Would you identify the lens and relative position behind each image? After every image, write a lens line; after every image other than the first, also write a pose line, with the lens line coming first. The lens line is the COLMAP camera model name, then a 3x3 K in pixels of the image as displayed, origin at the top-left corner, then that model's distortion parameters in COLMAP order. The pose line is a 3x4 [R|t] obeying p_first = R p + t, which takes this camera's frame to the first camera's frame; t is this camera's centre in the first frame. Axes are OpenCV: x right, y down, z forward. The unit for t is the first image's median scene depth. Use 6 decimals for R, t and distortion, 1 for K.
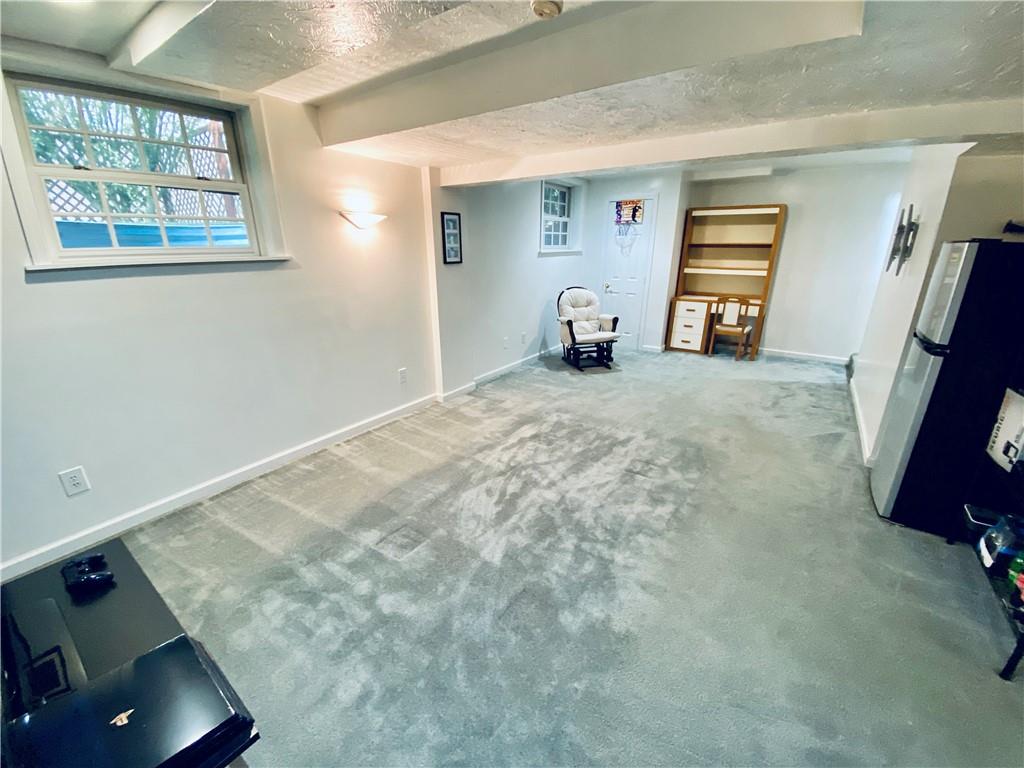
lens RADIAL K [[415.1, 0, 512.0], [0, 415.1, 384.0], [0, 0, 1]] dist [0.070238, -0.046286]
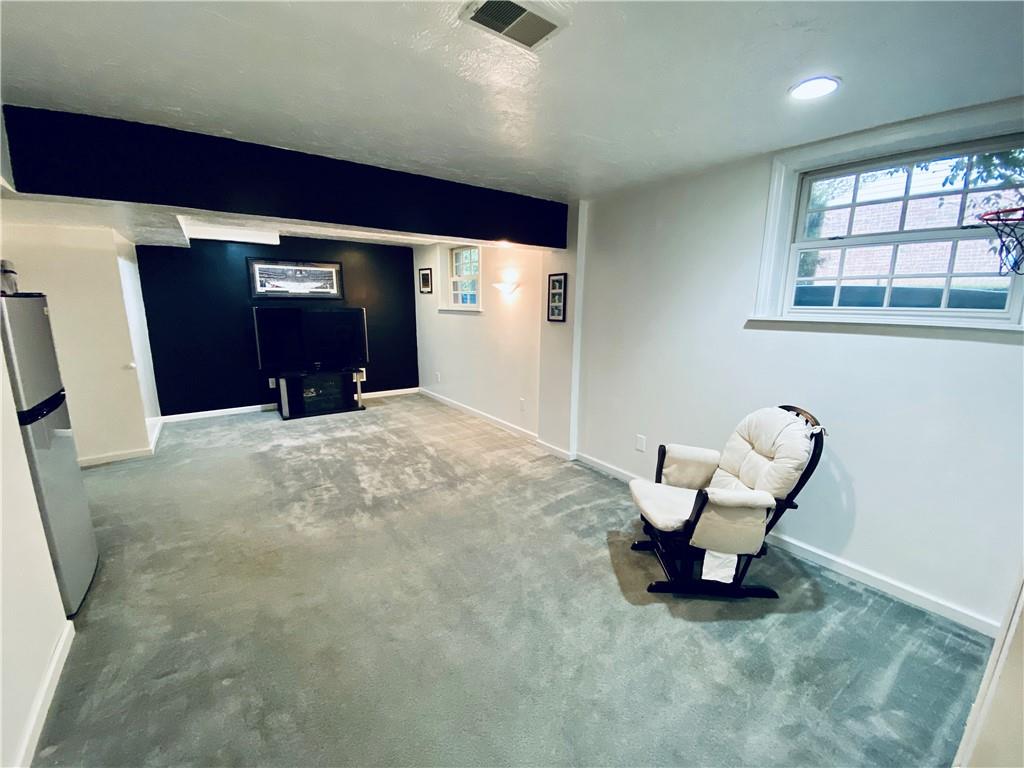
lens RADIAL K [[415.1, 0, 512.0], [0, 415.1, 384.0], [0, 0, 1]] dist [0.070238, -0.046286]
pose [[-0.321916, 0.188298, -0.927855, 0.862656], [-0.312661, 0.903897, 0.291913, -0.415722], [0.893652, 0.384075, -0.232106, 1.207010]]
